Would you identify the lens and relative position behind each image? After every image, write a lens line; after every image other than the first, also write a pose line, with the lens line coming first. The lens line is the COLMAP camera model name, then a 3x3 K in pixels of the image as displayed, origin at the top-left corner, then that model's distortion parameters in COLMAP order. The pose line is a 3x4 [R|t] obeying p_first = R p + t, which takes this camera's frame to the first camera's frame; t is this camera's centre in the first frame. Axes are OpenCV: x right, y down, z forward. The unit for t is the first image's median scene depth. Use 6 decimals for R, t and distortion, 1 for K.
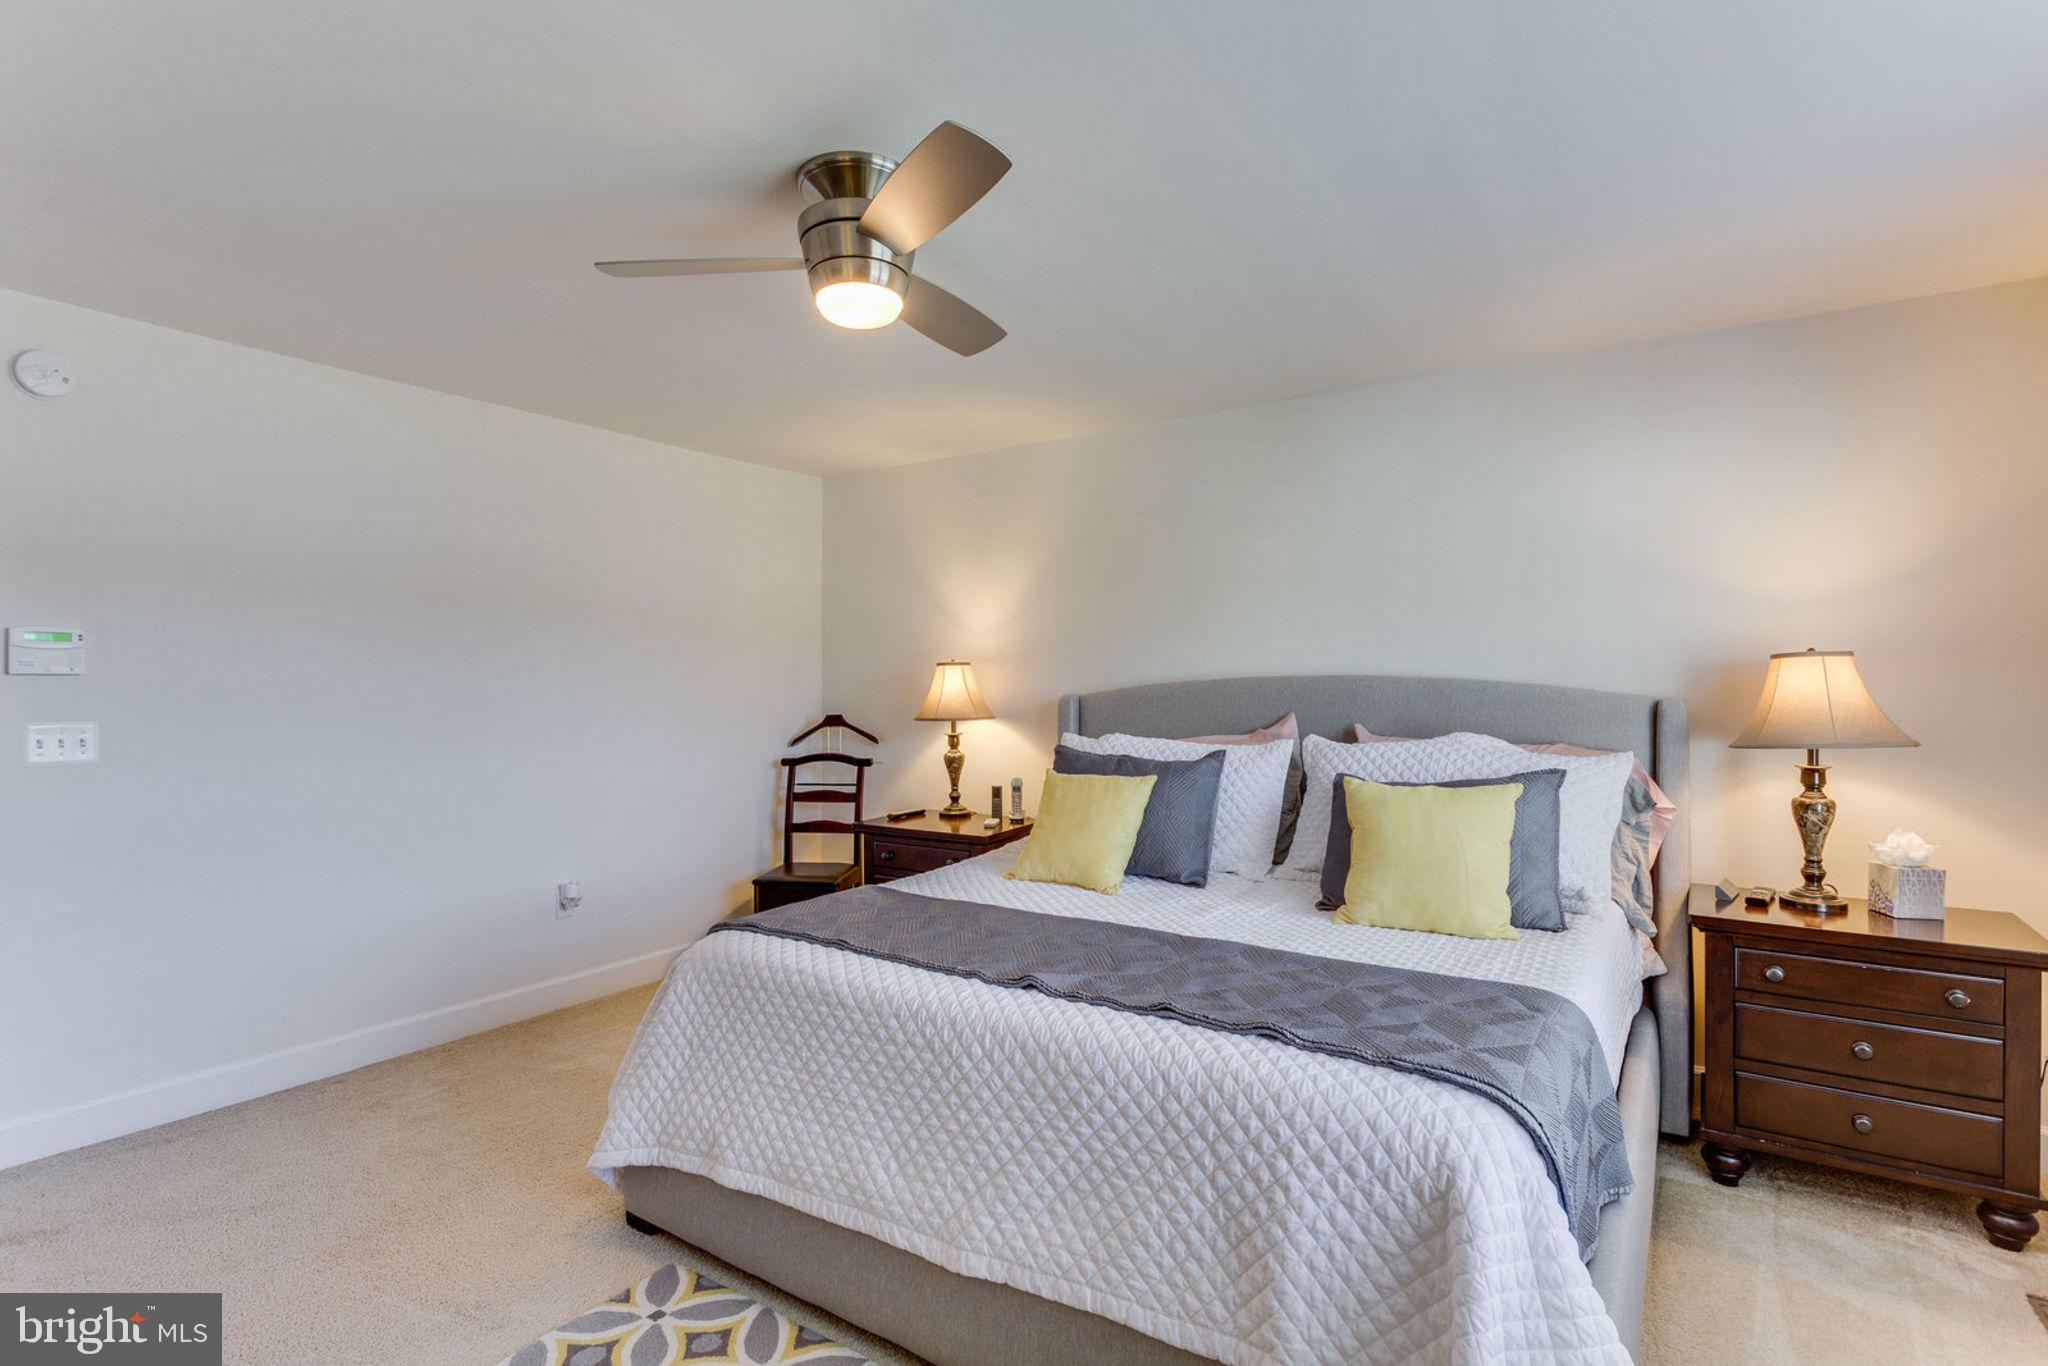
lens RADIAL K [[953.2, 0, 1024.0], [0, 953.2, 683.0], [0, 0, 1]] dist [-0.079529, 0.039688]
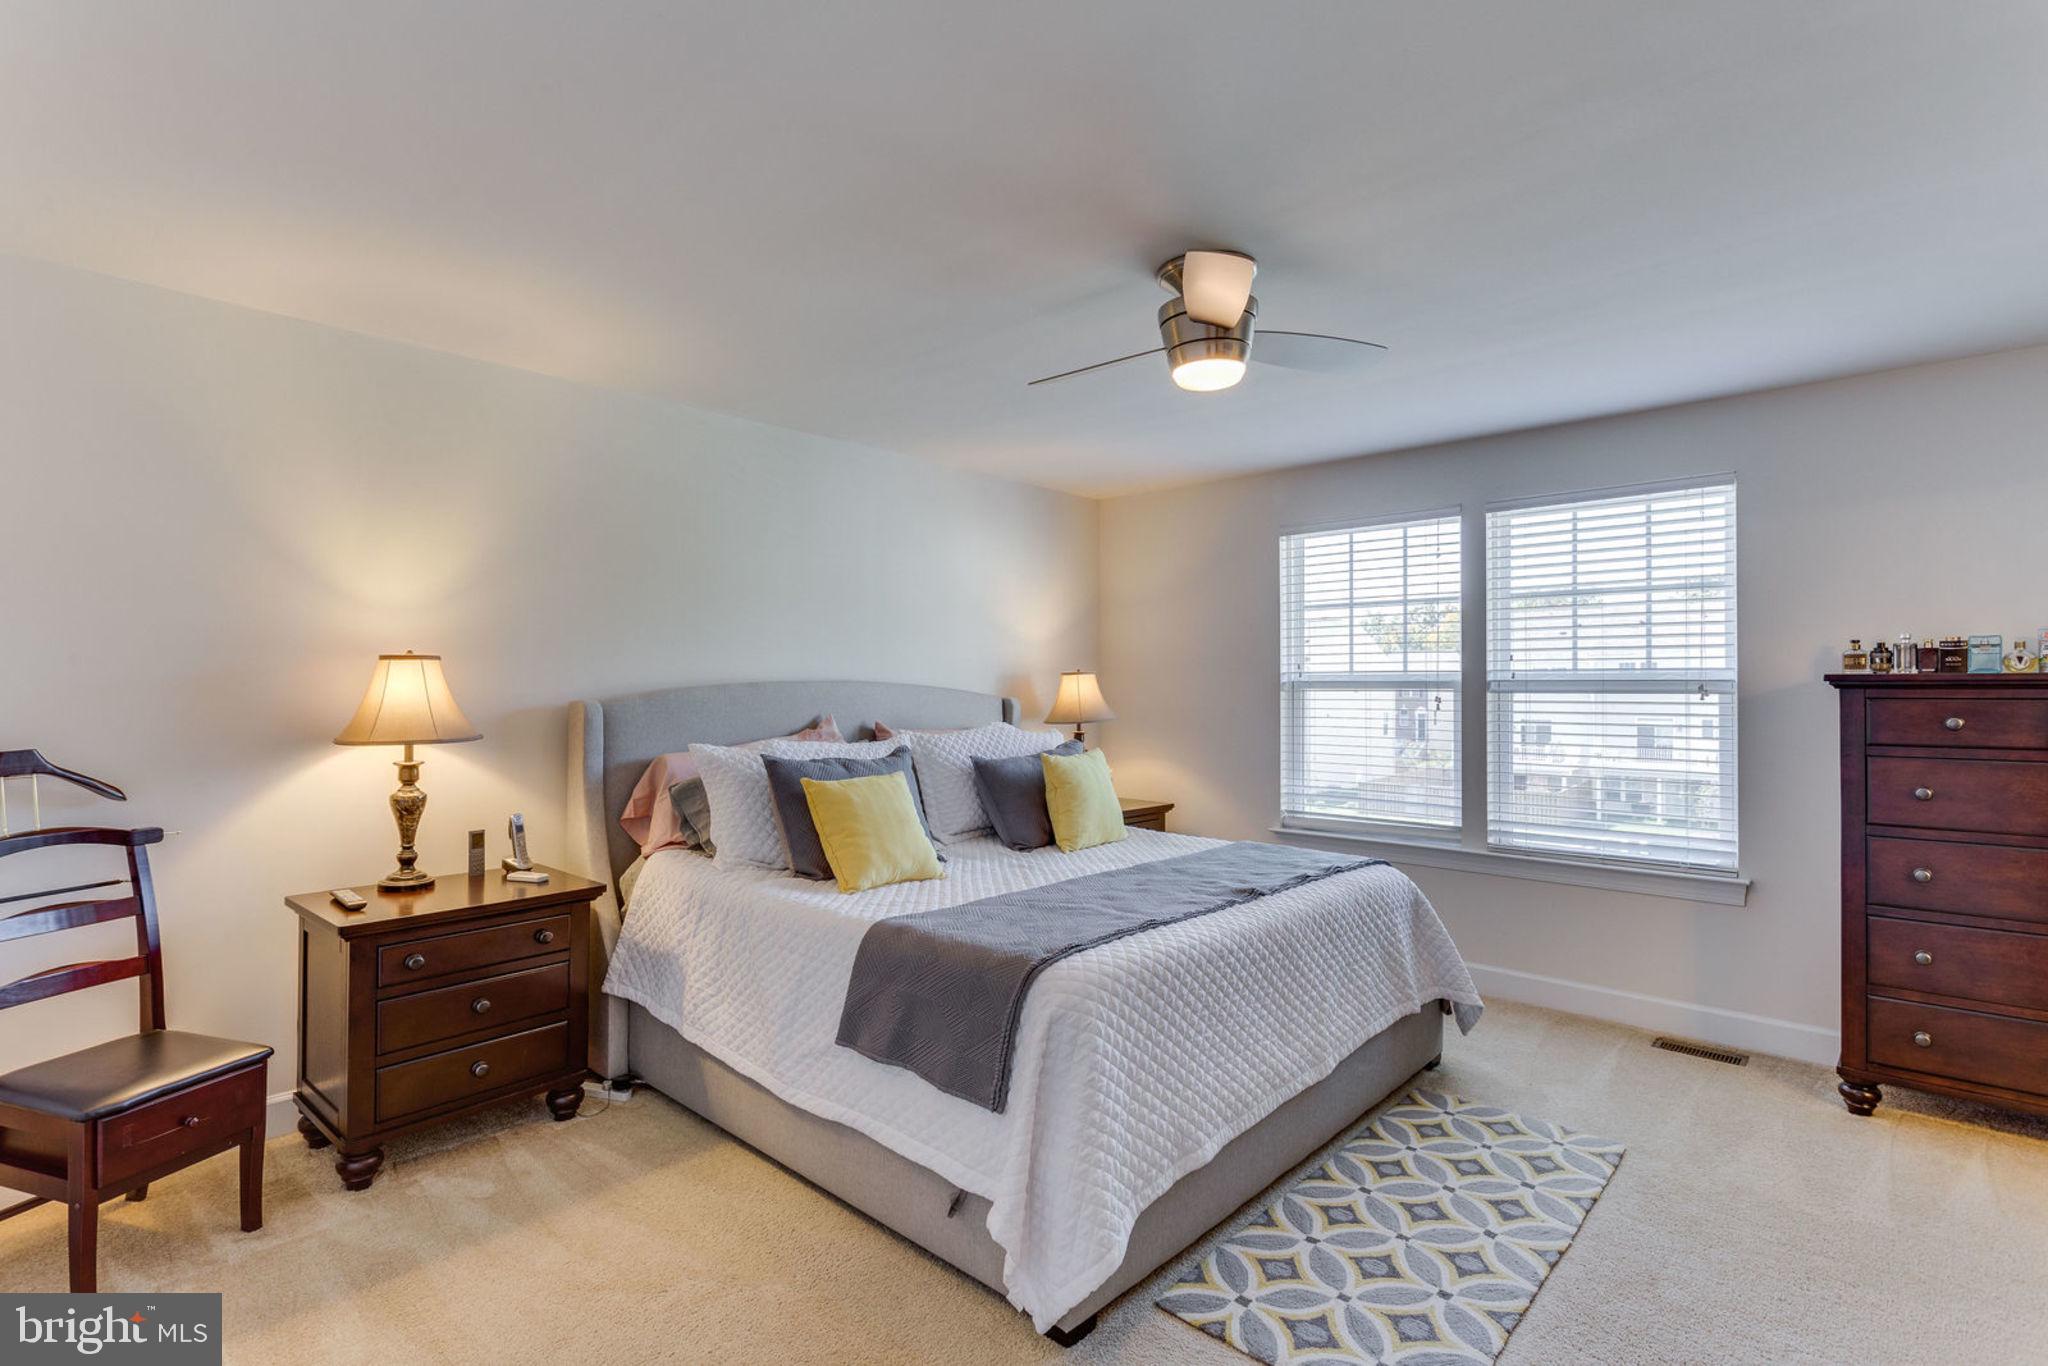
lens RADIAL K [[990.2, 0, 1025.2], [0, 990.2, 679.7], [0, 0, 1]] dist [0.002239, -0.001745]
pose [[0.141044, 0.008380, 0.989968, -0.687407], [-0.005005, 0.999957, -0.007752, -0.000726], [-0.989991, -0.003861, 0.141080, 0.484909]]
